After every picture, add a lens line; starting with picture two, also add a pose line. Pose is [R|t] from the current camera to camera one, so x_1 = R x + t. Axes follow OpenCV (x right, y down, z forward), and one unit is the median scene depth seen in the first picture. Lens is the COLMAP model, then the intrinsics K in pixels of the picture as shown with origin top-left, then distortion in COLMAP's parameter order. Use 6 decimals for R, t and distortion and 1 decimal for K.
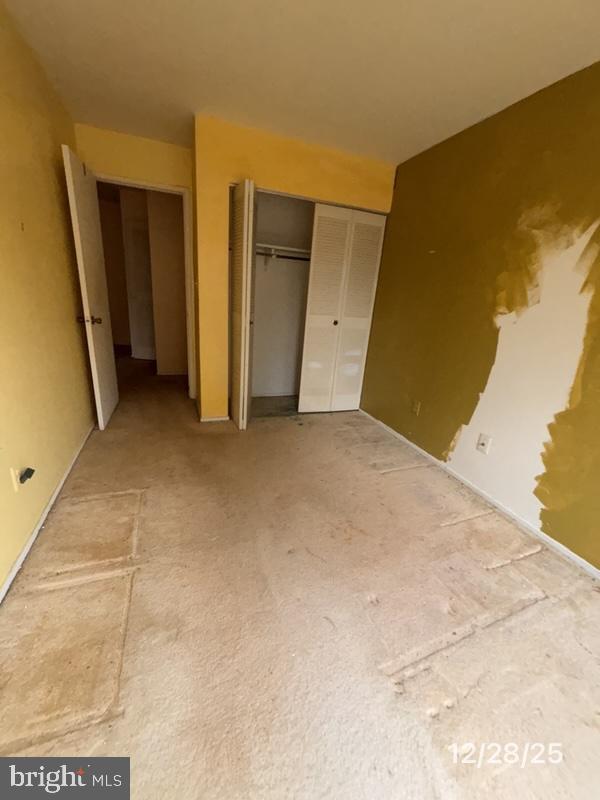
lens RADIAL K [[316.4, 0, 303.1], [0, 316.4, 399.9], [0, 0, 1]] dist [0.015739, 0.000350]
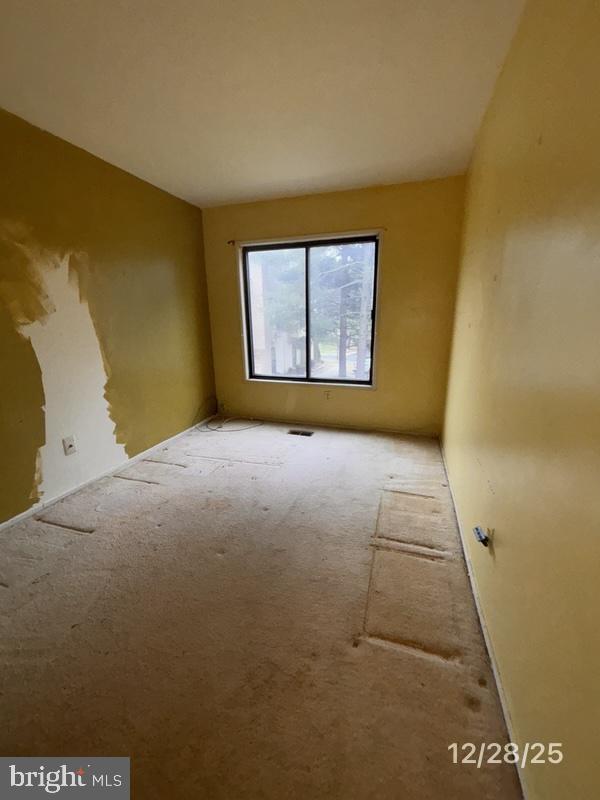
lens RADIAL K [[316.4, 0, 299.5], [0, 316.4, 401.4], [0, 0, 1]] dist [0.015739, 0.000350]
pose [[-0.762107, -0.243192, 0.600043, -0.712245], [0.159589, 0.827622, 0.538120, -0.502255], [-0.627475, 0.505865, -0.591926, 1.257752]]
